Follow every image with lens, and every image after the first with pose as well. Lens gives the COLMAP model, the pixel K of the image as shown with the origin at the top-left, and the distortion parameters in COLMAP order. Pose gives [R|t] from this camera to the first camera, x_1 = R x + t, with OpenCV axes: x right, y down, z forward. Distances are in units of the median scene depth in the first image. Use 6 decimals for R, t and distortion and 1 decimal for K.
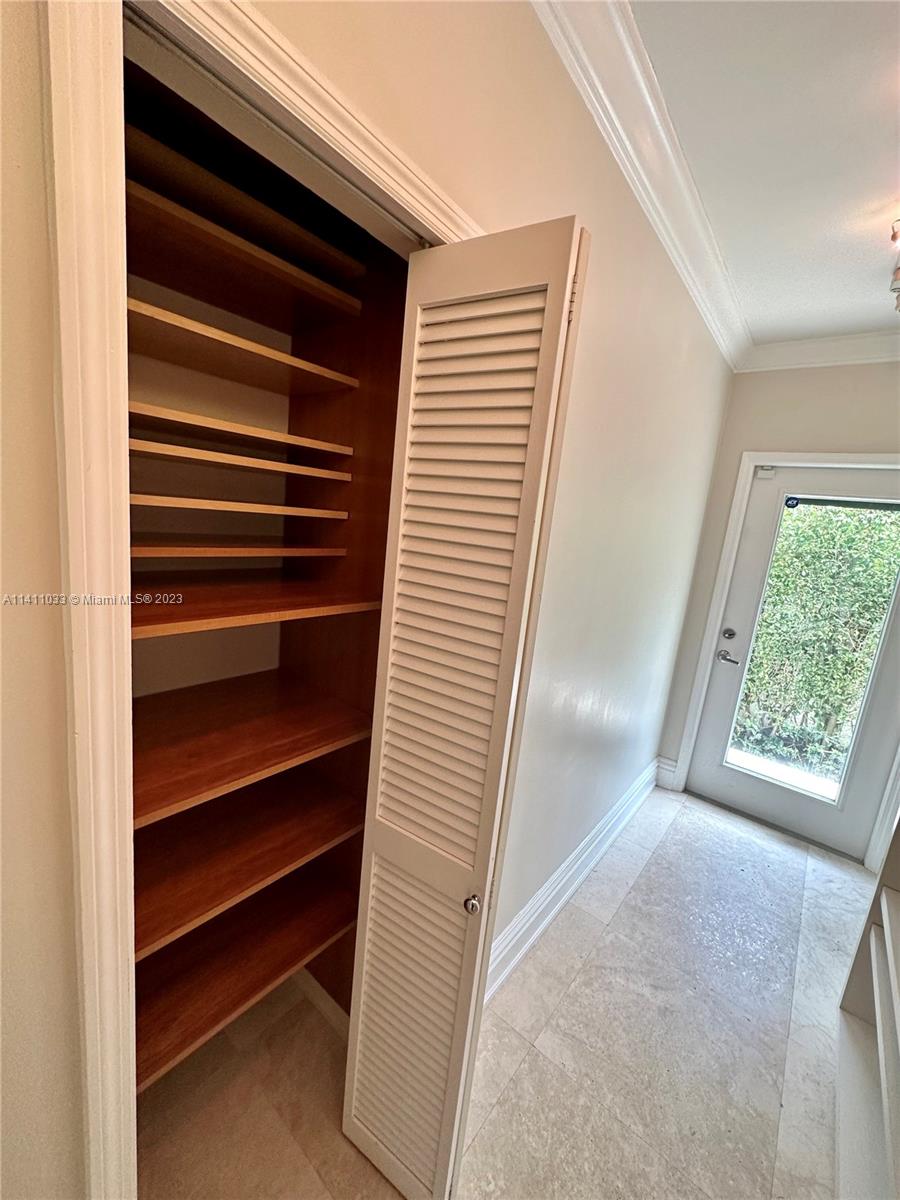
lens RADIAL K [[480.8, 0, 456.4], [0, 480.8, 599.5], [0, 0, 1]] dist [0.001165, -0.000313]
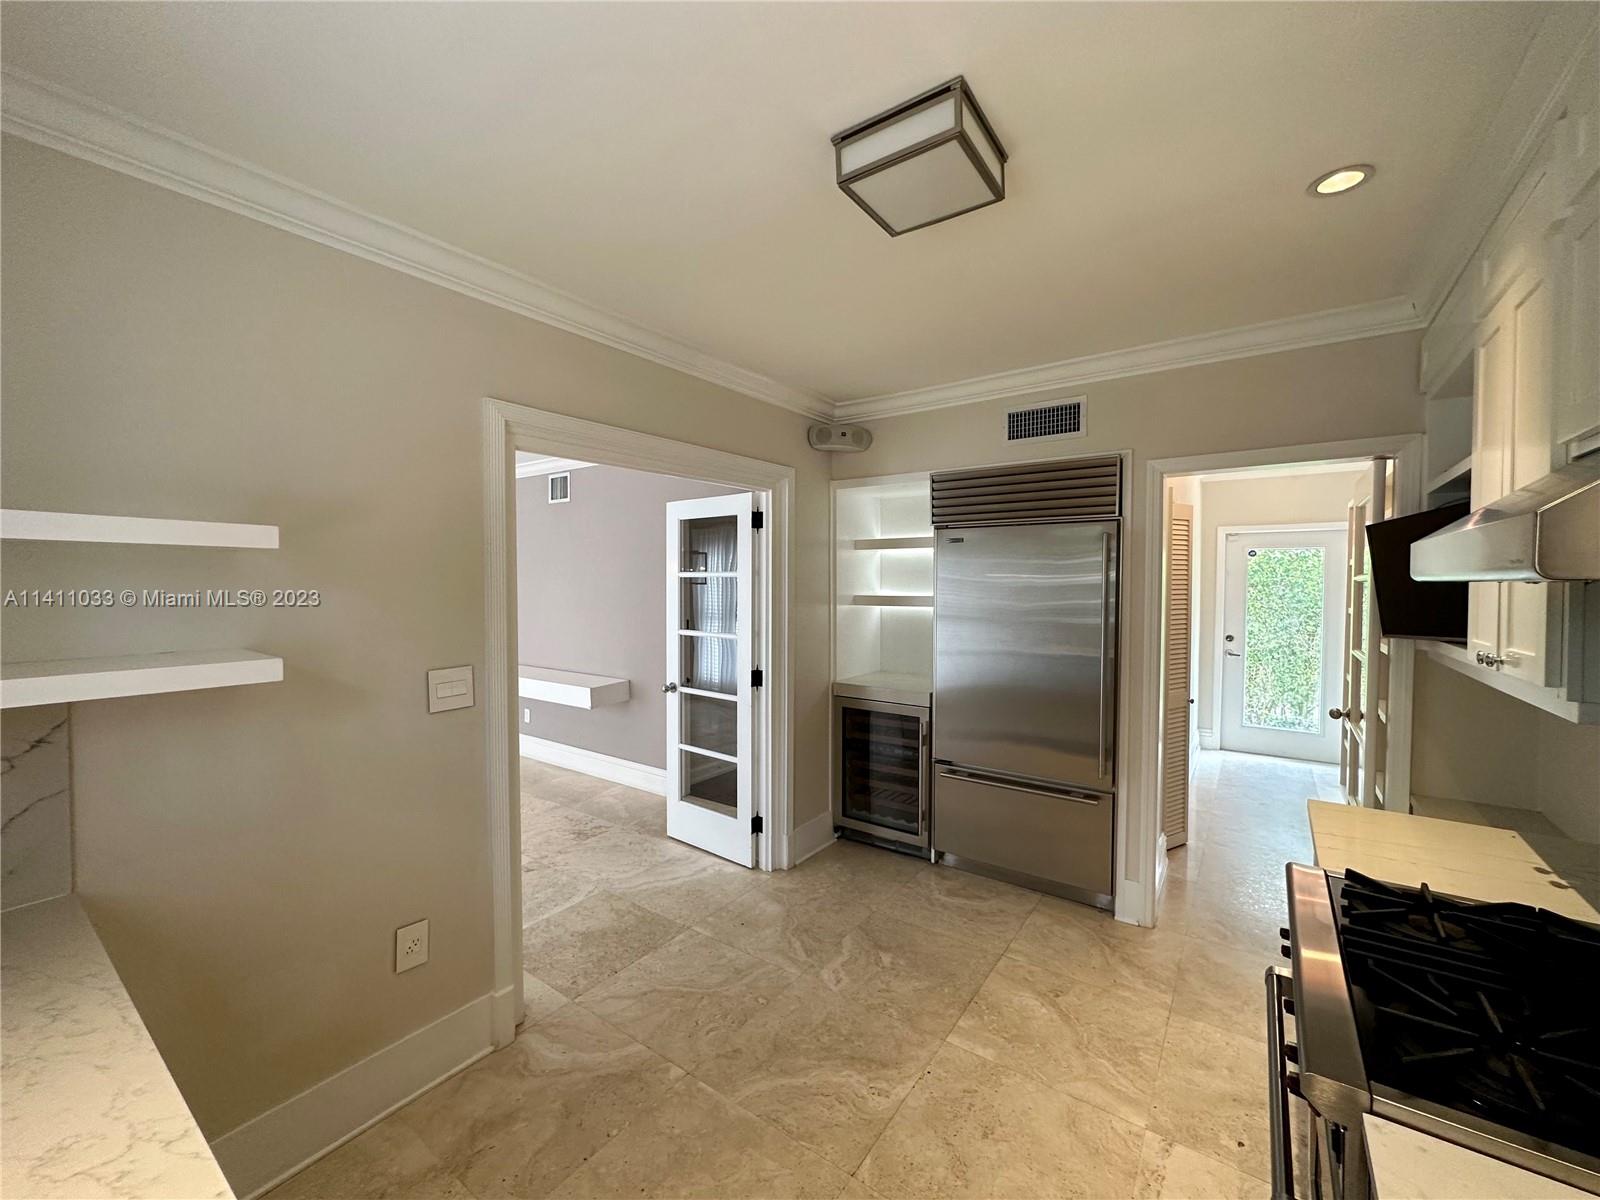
lens RADIAL K [[641.0, 0, 802.5], [0, 641.0, 599.3], [0, 0, 1]] dist [0.001165, -0.000313]
pose [[0.992647, -0.108529, 0.053601, -0.842717], [0.115300, 0.982572, -0.145805, 0.083712], [-0.036843, 0.150913, 0.987860, -0.949911]]
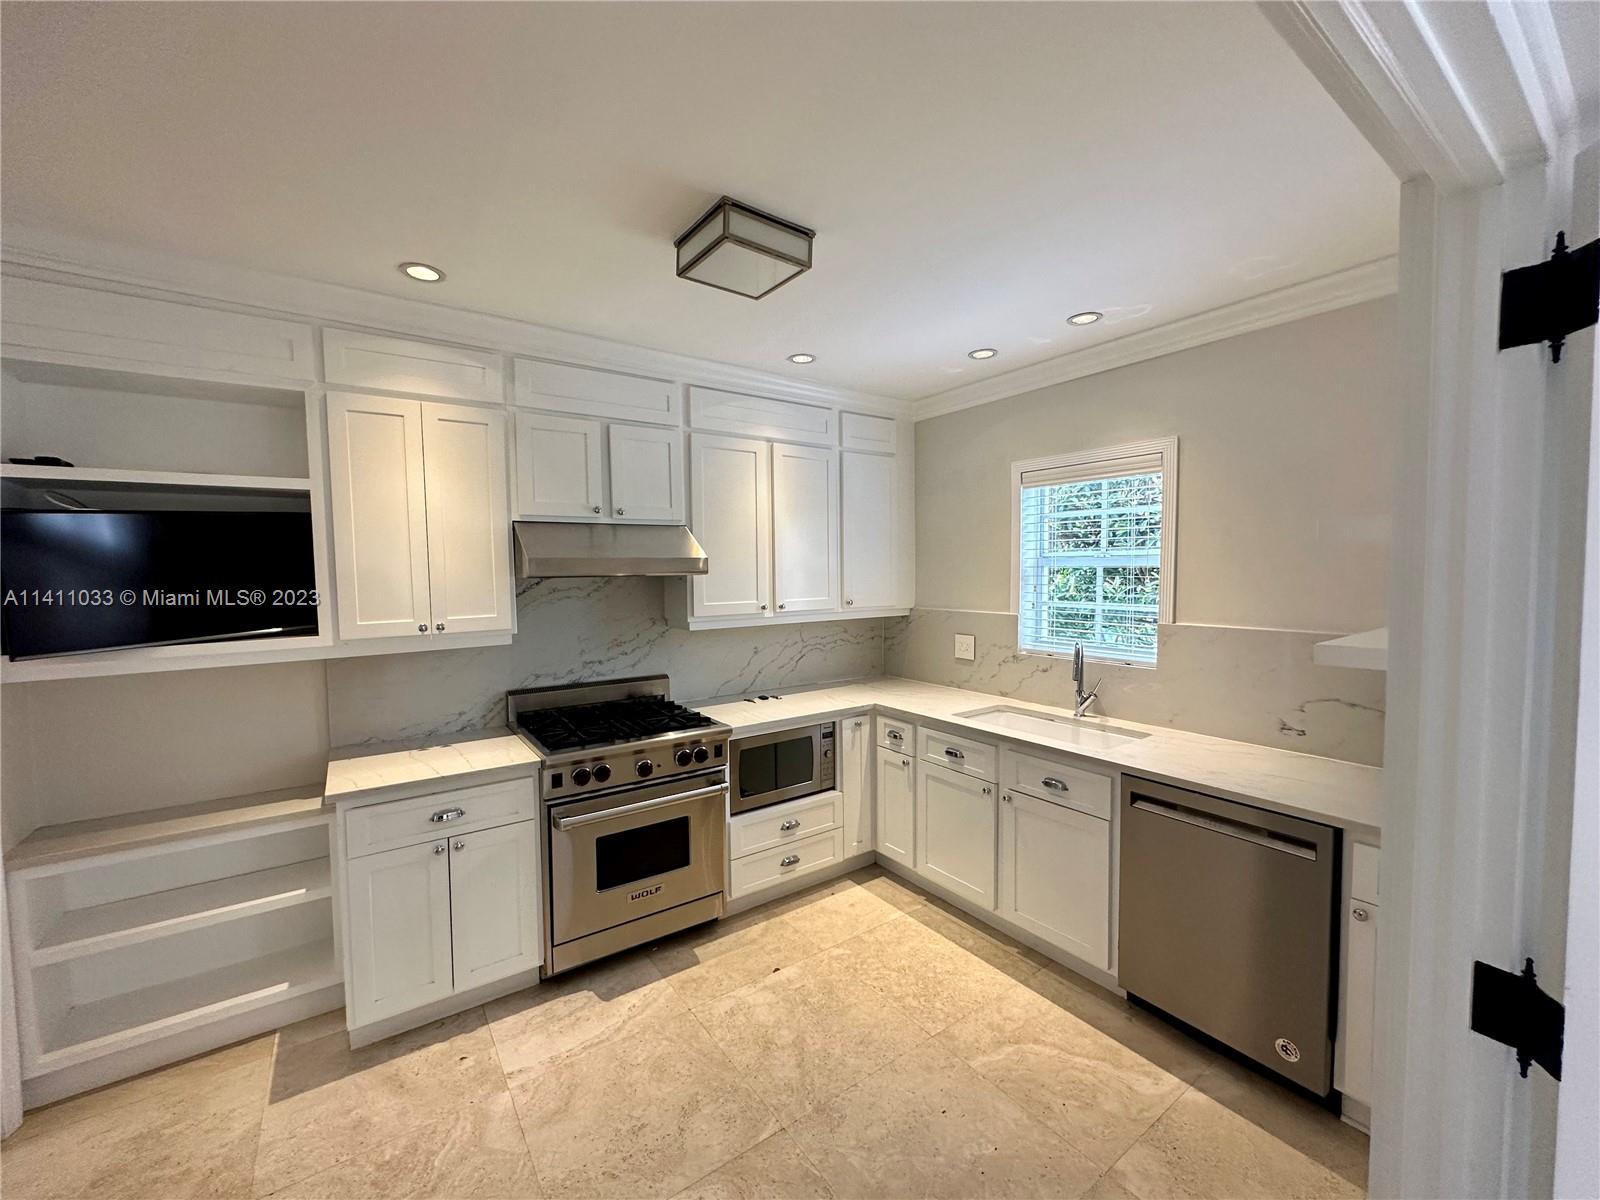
lens RADIAL K [[641.0, 0, 804.1], [0, 641.0, 600.4], [0, 0, 1]] dist [0.001165, -0.000313]
pose [[-0.958725, -0.109409, 0.262443, -1.203586], [-0.041698, 0.967125, 0.250859, -0.662232], [-0.281261, 0.229562, -0.931769, 2.755359]]
